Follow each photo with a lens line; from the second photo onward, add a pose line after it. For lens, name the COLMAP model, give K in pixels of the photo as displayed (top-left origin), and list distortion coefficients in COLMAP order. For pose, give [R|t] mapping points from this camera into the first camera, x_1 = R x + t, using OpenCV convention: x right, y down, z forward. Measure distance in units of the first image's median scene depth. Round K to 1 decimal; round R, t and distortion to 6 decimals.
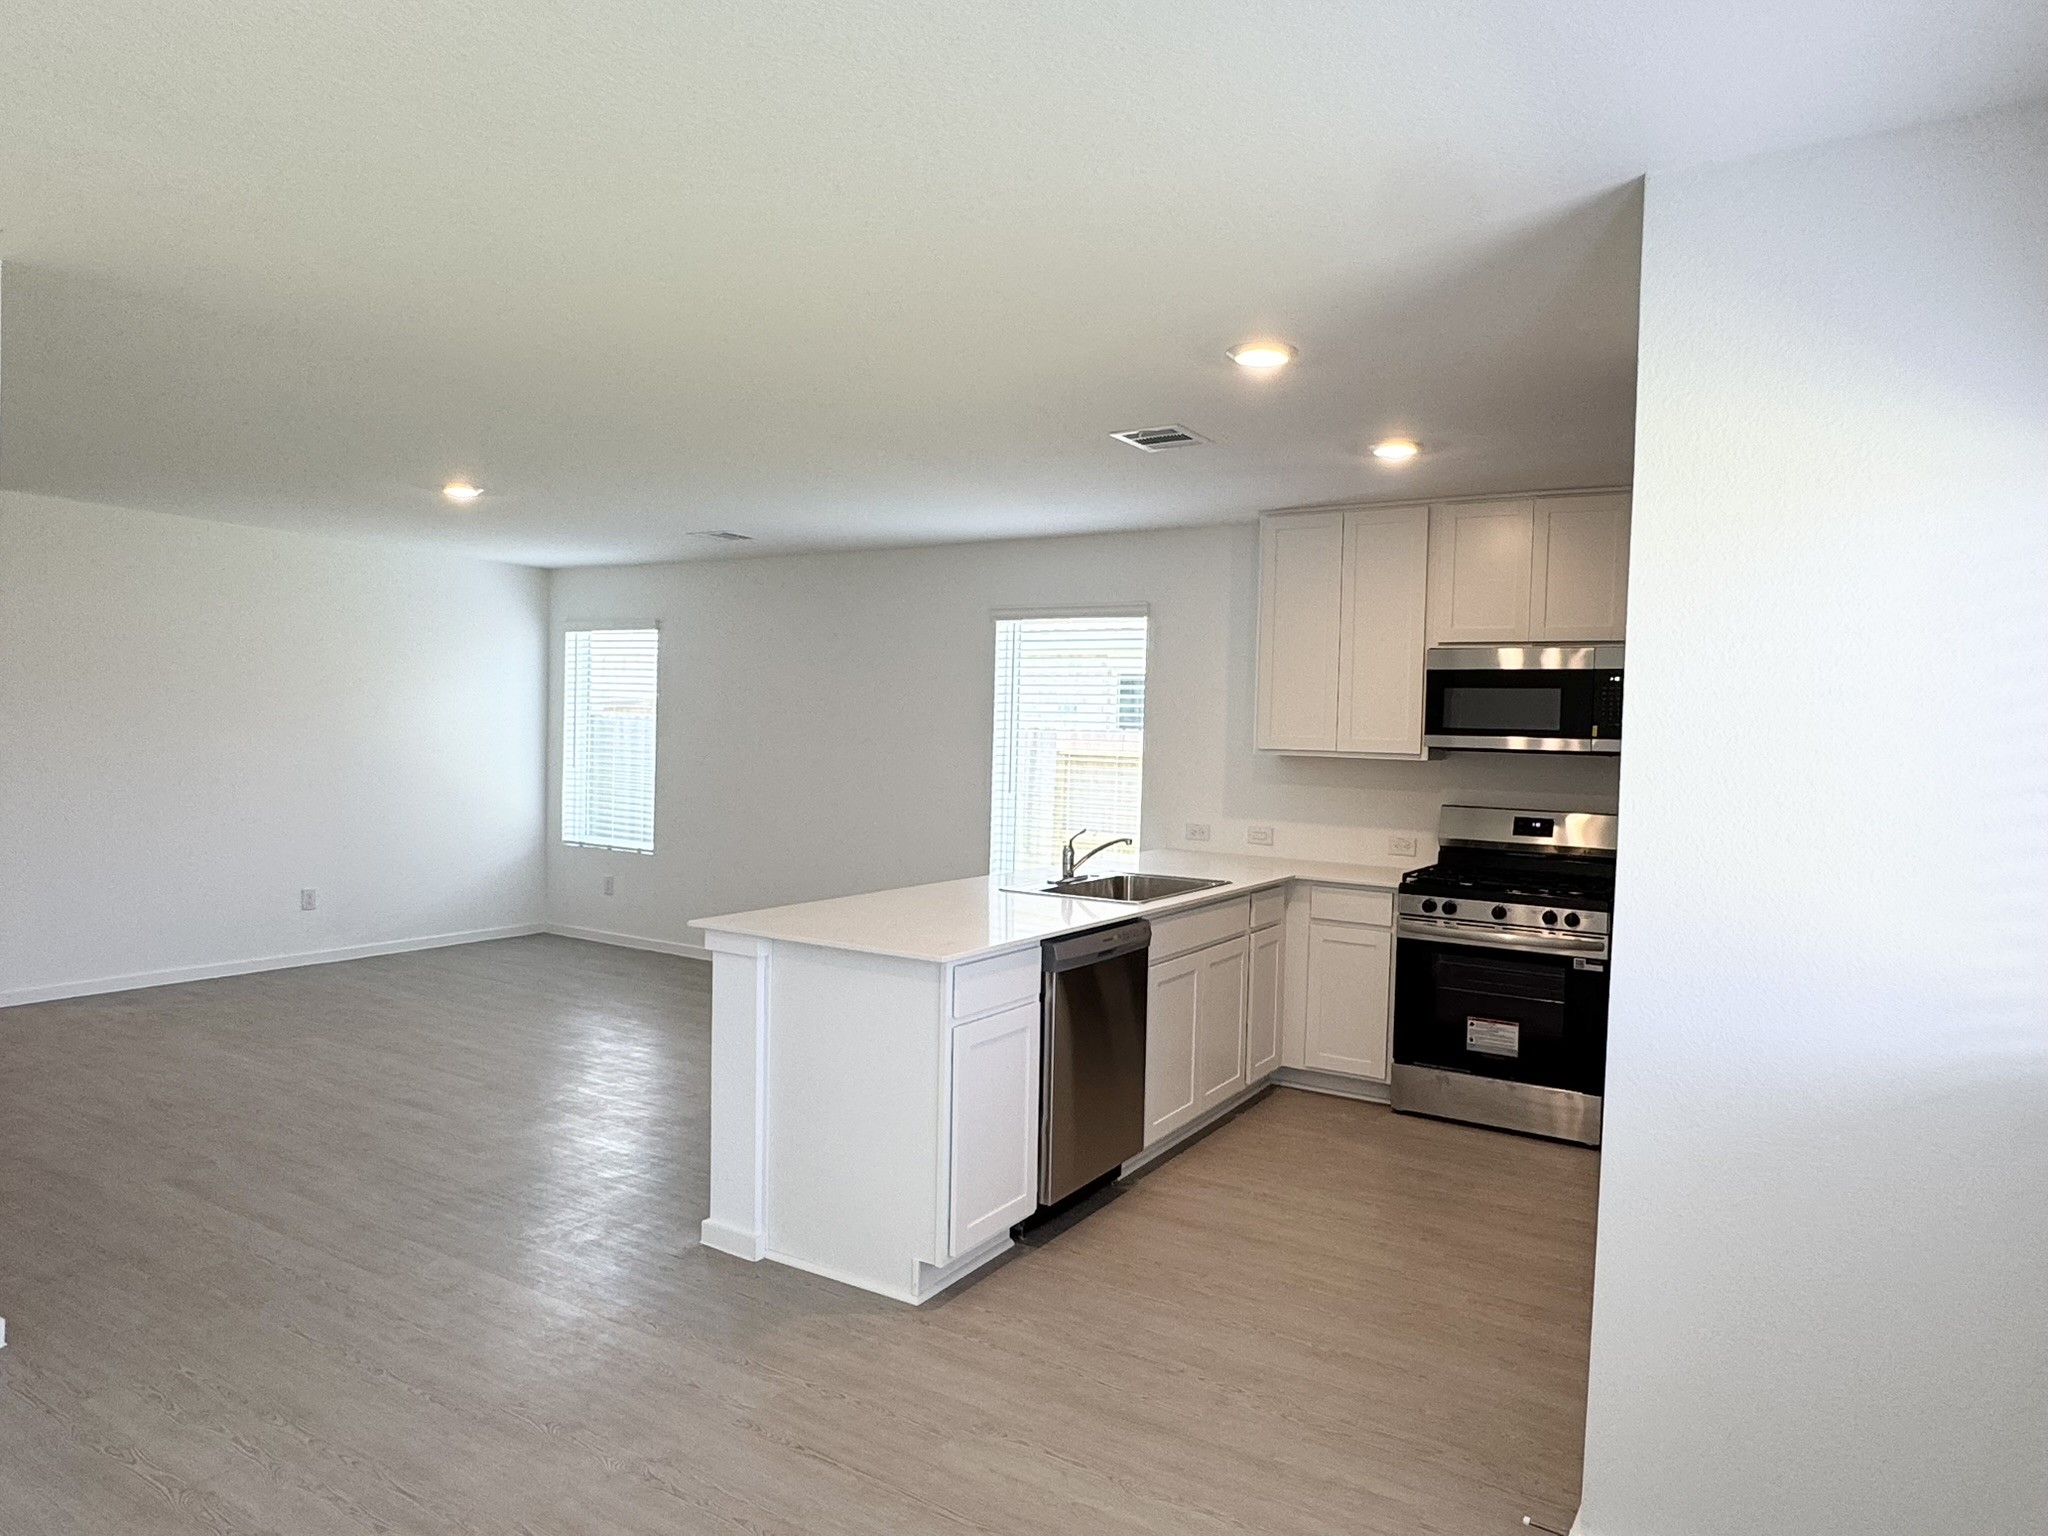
lens RADIAL K [[1275.3, 0, 1014.5], [0, 1275.3, 767.5], [0, 0, 1]] dist [-0.020167, 0.000450]
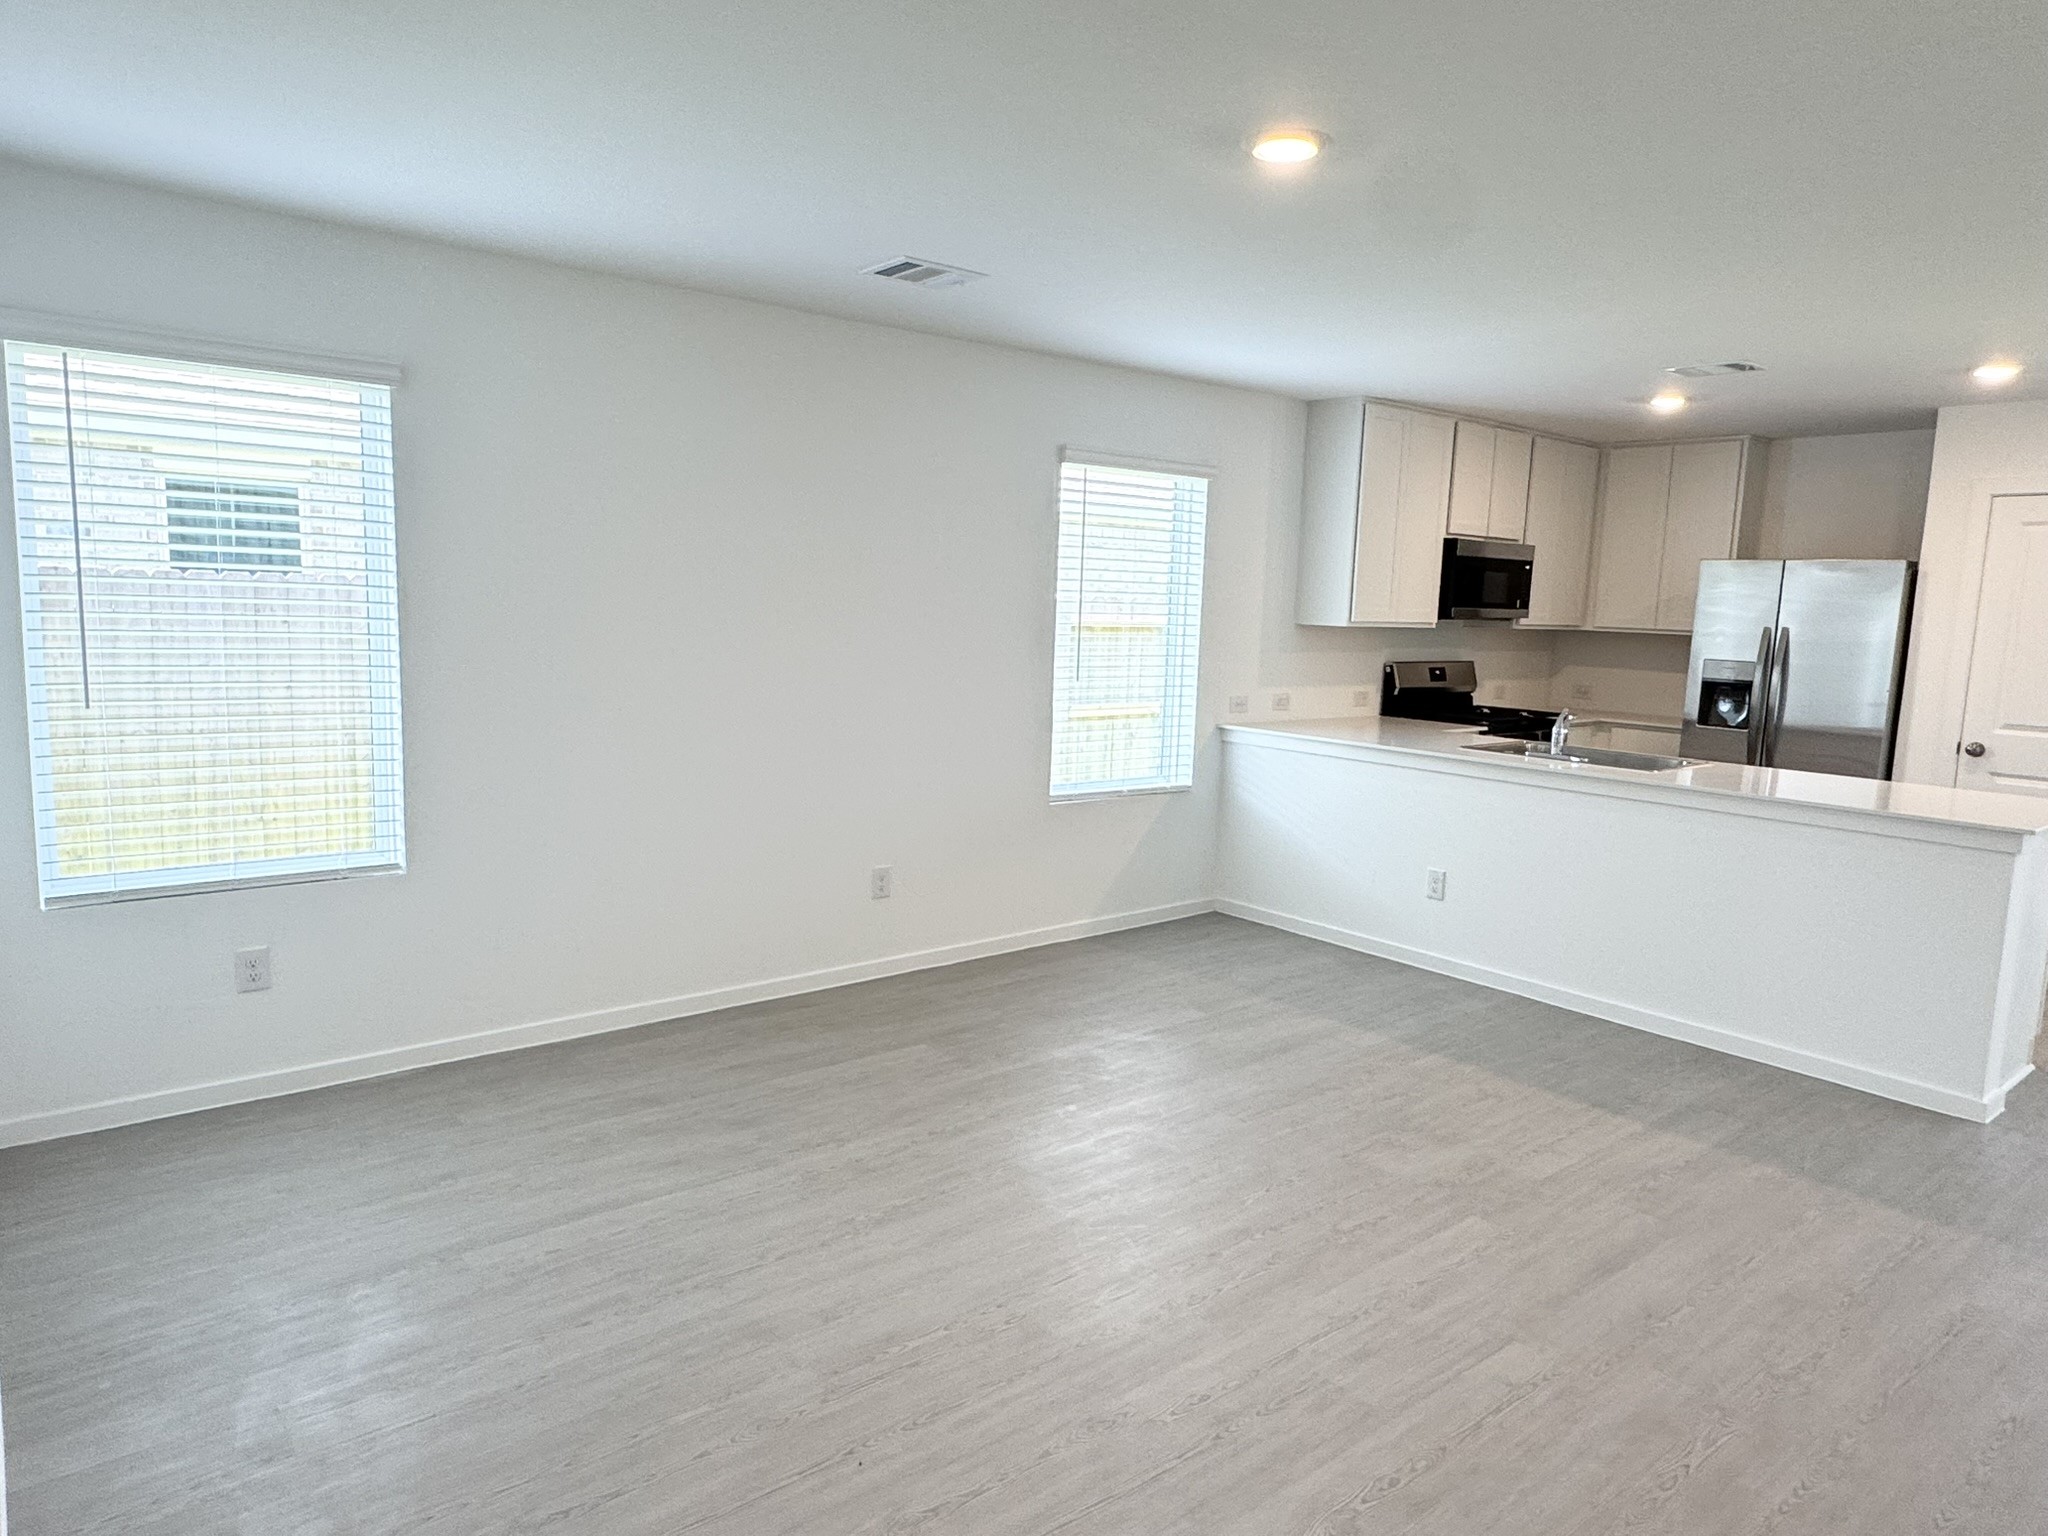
lens RADIAL K [[1275.3, 0, 1016.2], [0, 1275.3, 764.0], [0, 0, 1]] dist [-0.020167, 0.000450]
pose [[0.333734, -0.143257, 0.931718, -0.866493], [0.006047, 0.988690, 0.149850, -0.054744], [-0.942648, -0.044376, 0.330826, 0.843461]]
